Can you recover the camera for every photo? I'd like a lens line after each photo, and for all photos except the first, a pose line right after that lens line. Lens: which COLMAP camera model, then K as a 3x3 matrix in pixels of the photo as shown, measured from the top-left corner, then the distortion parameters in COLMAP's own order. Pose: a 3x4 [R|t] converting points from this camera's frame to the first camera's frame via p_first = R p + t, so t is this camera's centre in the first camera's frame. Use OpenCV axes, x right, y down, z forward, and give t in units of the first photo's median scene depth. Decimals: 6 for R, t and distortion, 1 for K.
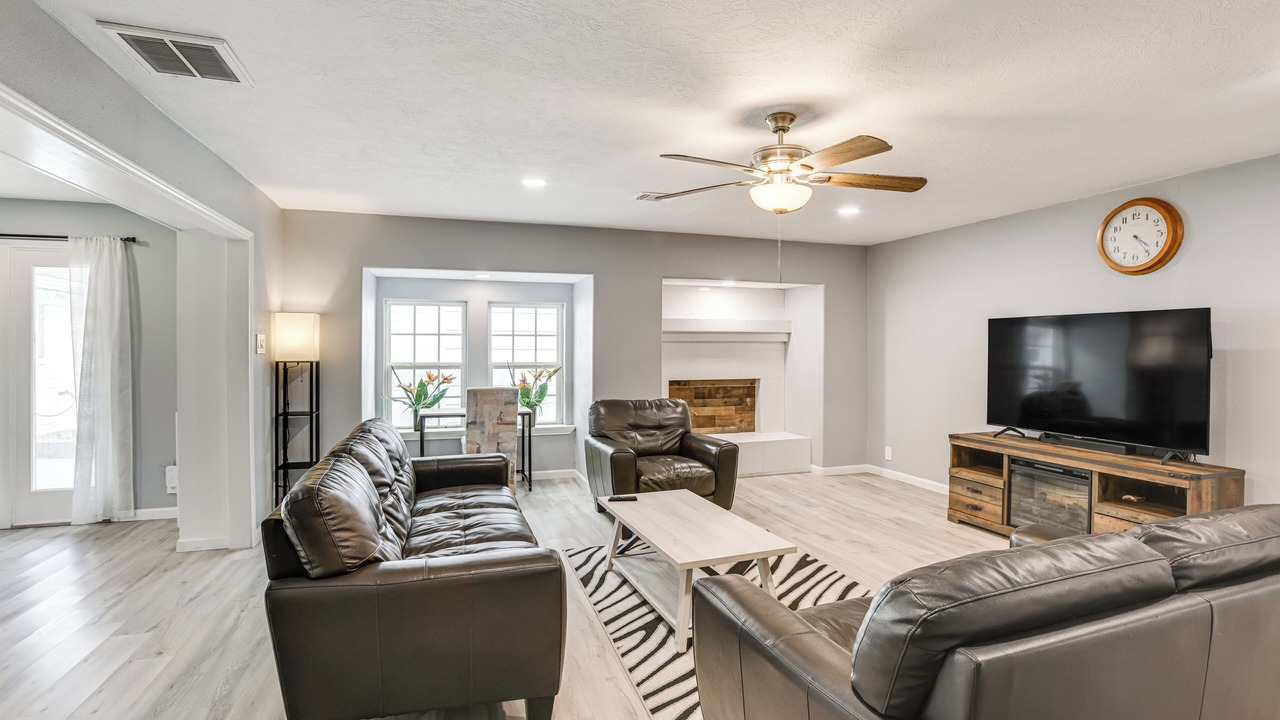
lens RADIAL K [[605.8, 0, 641.2], [0, 605.8, 351.6], [0, 0, 1]] dist [-0.045996, 0.000967]
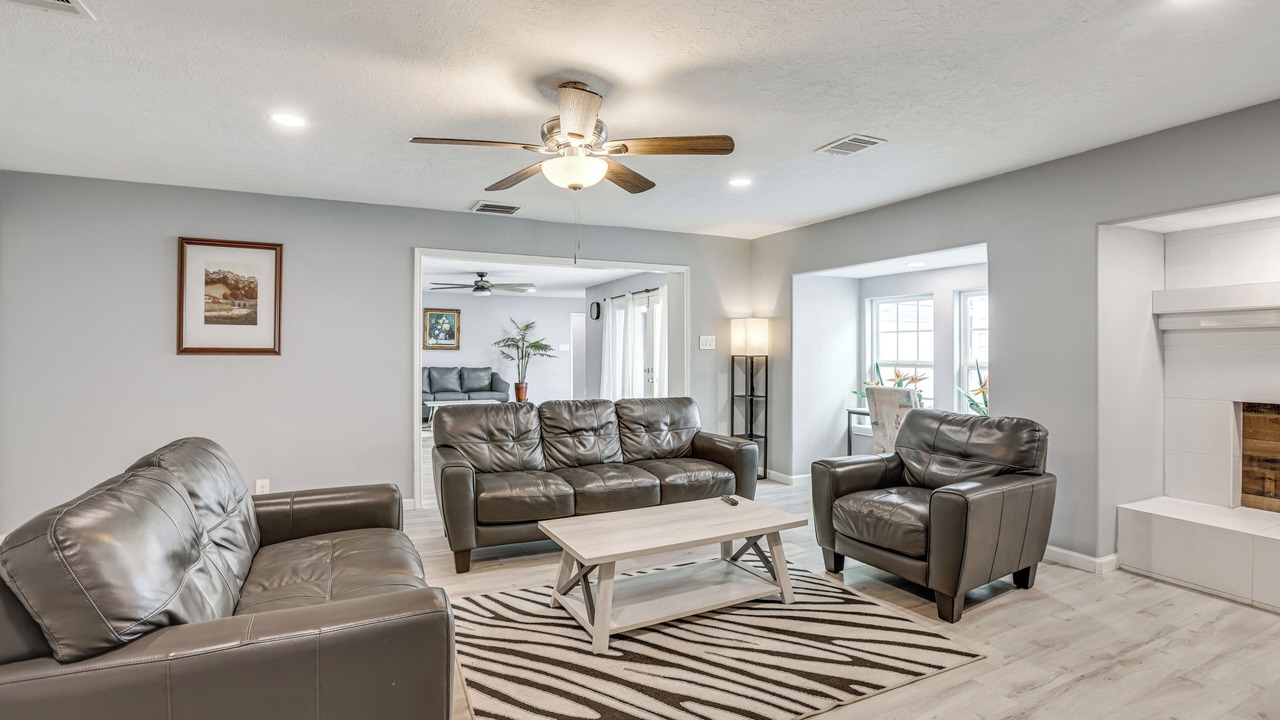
lens RADIAL K [[605.8, 0, 641.2], [0, 605.8, 351.6], [0, 0, 1]] dist [-0.045996, 0.000967]
pose [[0.106481, -0.005448, -0.994300, 0.697200], [-0.007543, 0.999952, -0.006287, 0.016219], [0.994286, 0.008169, 0.106435, 0.599645]]
